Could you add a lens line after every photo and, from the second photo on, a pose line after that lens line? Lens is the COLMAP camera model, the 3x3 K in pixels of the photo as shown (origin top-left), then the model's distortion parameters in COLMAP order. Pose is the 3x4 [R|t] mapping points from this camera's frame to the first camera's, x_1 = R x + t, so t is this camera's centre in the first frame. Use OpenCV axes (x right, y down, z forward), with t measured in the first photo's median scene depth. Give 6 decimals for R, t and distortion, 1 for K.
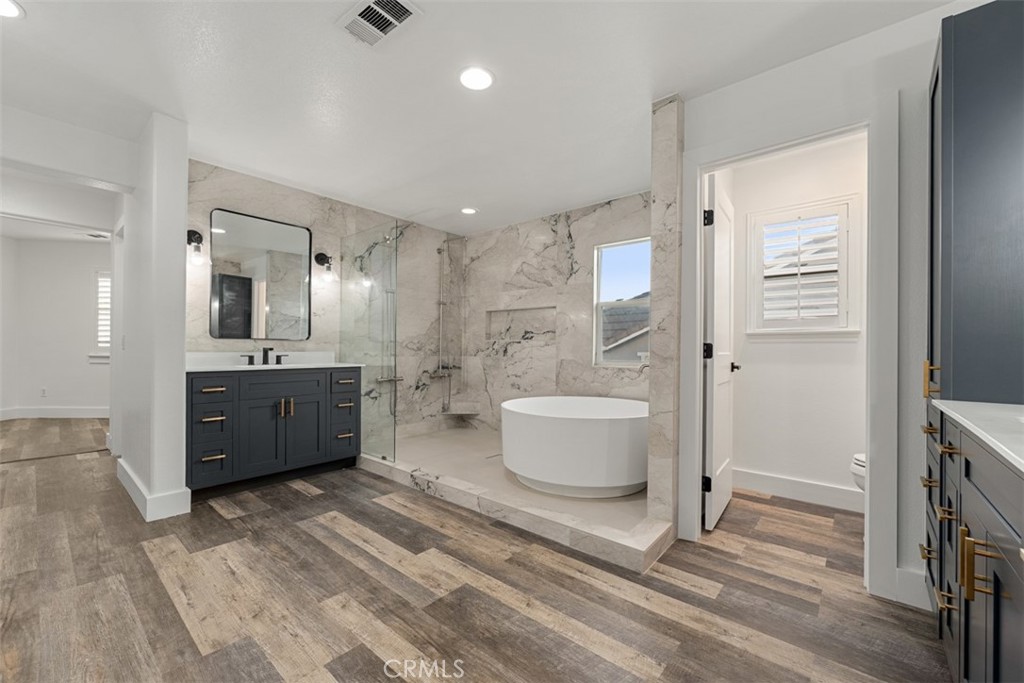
lens RADIAL K [[413.8, 0, 506.6], [0, 413.8, 347.2], [0, 0, 1]] dist [-0.000356, -0.000103]
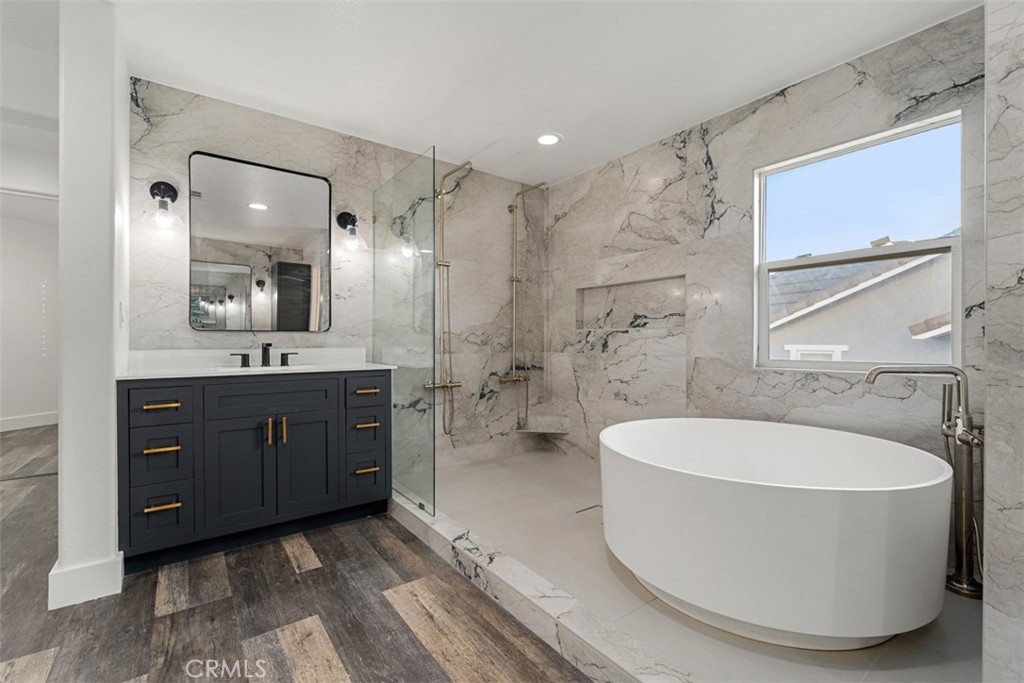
lens RADIAL K [[440.6, 0, 509.8], [0, 440.6, 341.6], [0, 0, 1]] dist [-0.000124, -0.000322]
pose [[0.977479, -0.009583, -0.210814, -0.003657], [0.009810, 0.999952, 0.000033, 0.002576], [0.210803, -0.002100, 0.977526, 0.283662]]
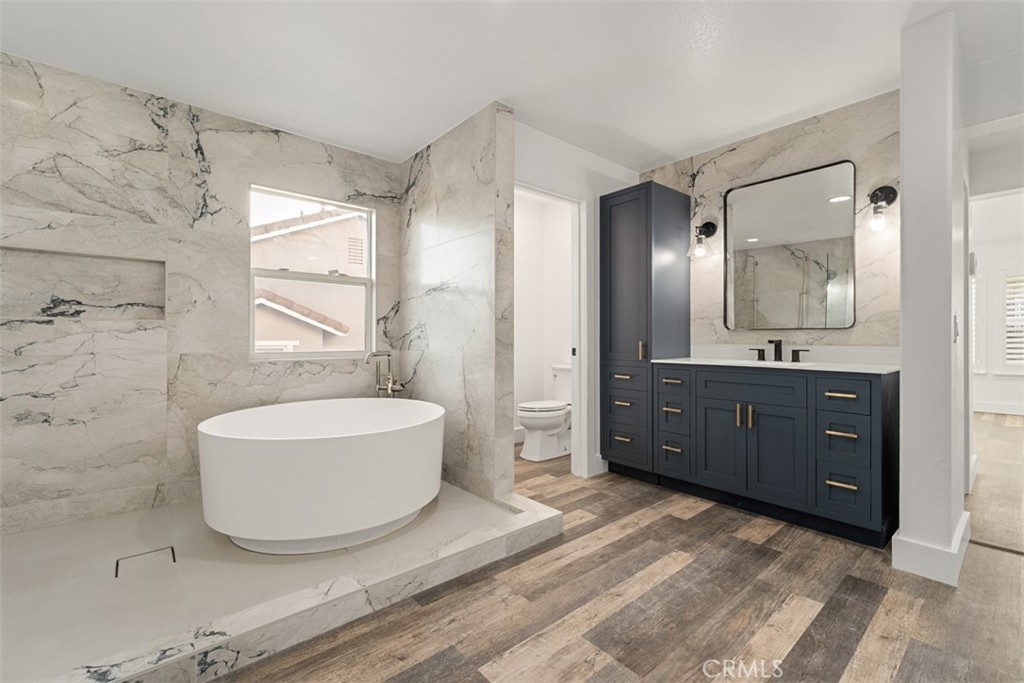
lens RADIAL K [[440.1, 0, 508.3], [0, 440.1, 337.8], [0, 0, 1]] dist [-0.000802, -0.000265]
pose [[0.147117, -0.007843, 0.989088, -0.422541], [-0.004453, 0.999953, 0.008591, -0.000928], [-0.989109, -0.005669, 0.147075, 0.458189]]
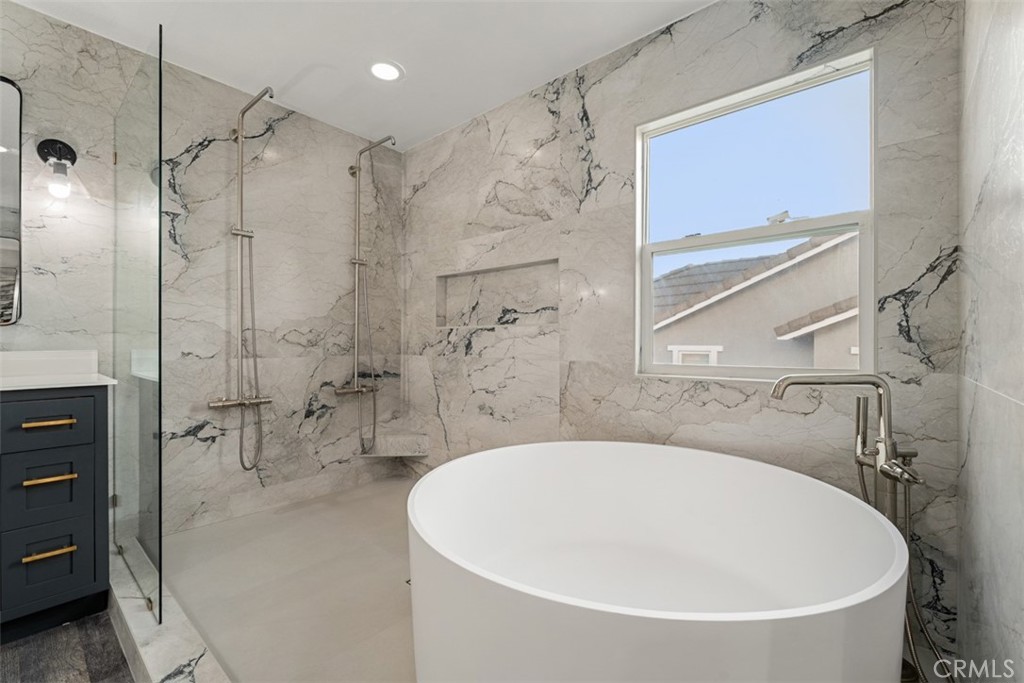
lens RADIAL K [[437.6, 0, 512.0], [0, 437.6, 341.5], [0, 0, 1]] dist [0.000341, -0.000167]
pose [[0.999951, -0.008833, 0.004399, 0.060044], [0.008830, 0.999961, 0.000777, 0.003972], [-0.004406, -0.000738, 0.999990, 0.470863]]
